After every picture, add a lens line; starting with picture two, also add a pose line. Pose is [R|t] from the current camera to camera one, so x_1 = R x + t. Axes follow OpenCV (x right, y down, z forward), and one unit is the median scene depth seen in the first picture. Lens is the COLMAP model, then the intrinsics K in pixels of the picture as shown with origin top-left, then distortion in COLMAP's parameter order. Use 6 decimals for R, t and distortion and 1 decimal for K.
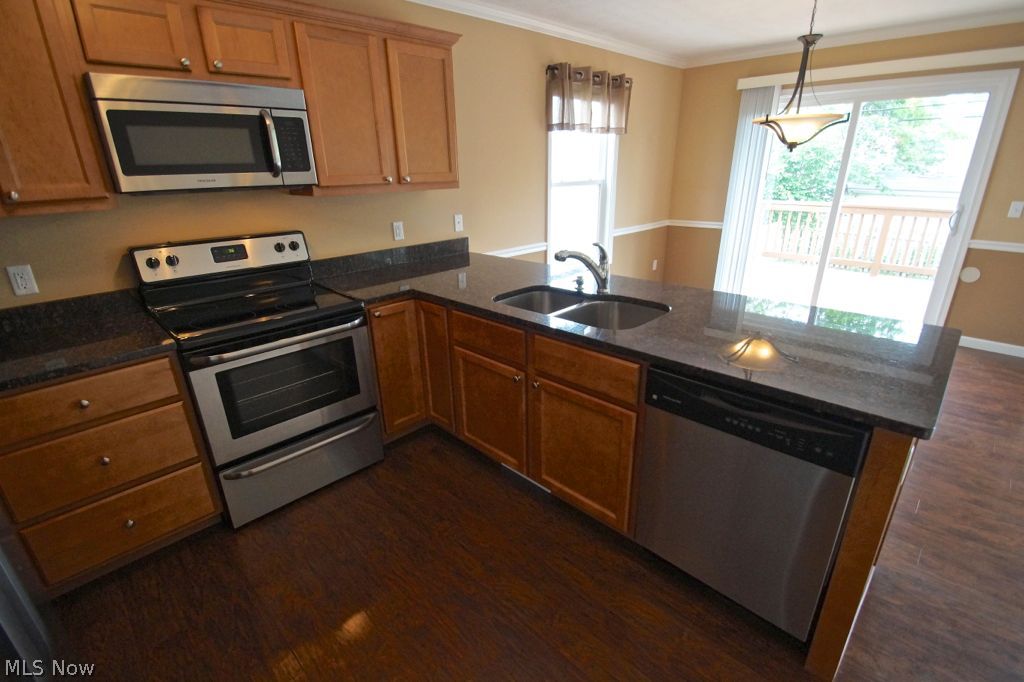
lens RADIAL K [[477.0, 0, 511.7], [0, 477.0, 352.9], [0, 0, 1]] dist [0.001747, 0.000087]
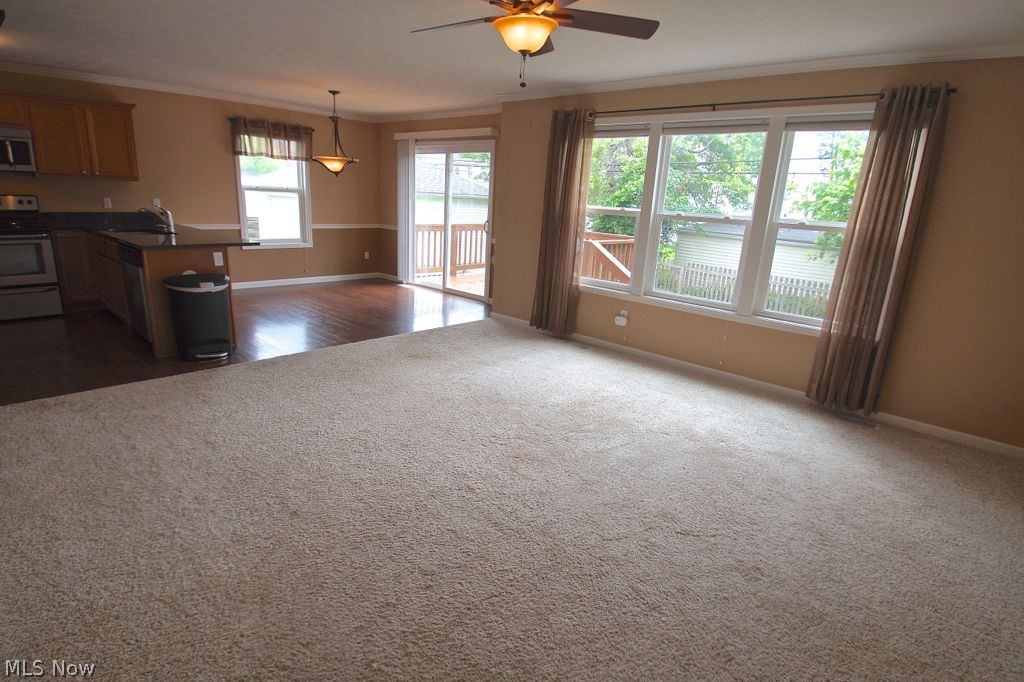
lens RADIAL K [[536.6, 0, 495.7], [0, 536.6, 341.9], [0, 0, 1]] dist [0.000112, -0.020420]
pose [[0.997195, 0.070782, 0.024315, 1.066514], [-0.067851, 0.992112, -0.105402, 0.328843], [-0.031584, 0.103457, 0.994132, -0.857423]]
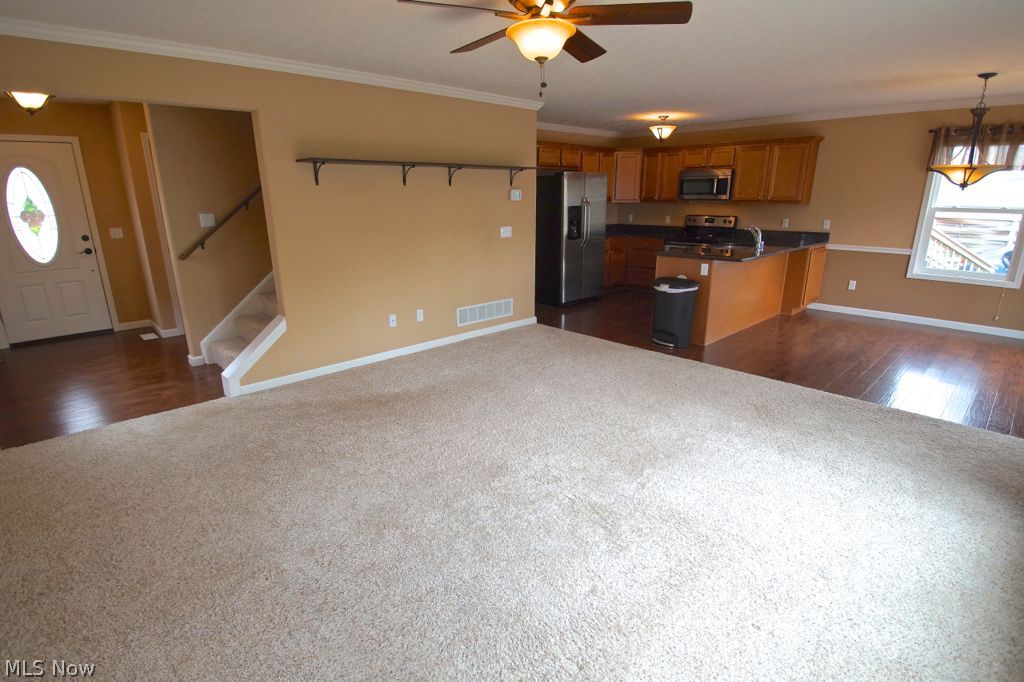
lens RADIAL K [[499.0, 0, 512.0], [0, 499.0, 341.0], [0, 0, 1]] dist [0.002520, -0.022249]
pose [[-0.037079, 0.298687, -0.953631, 1.853506], [-0.356760, 0.887445, 0.291829, -0.004408], [0.933460, 0.351038, 0.073654, -0.094423]]
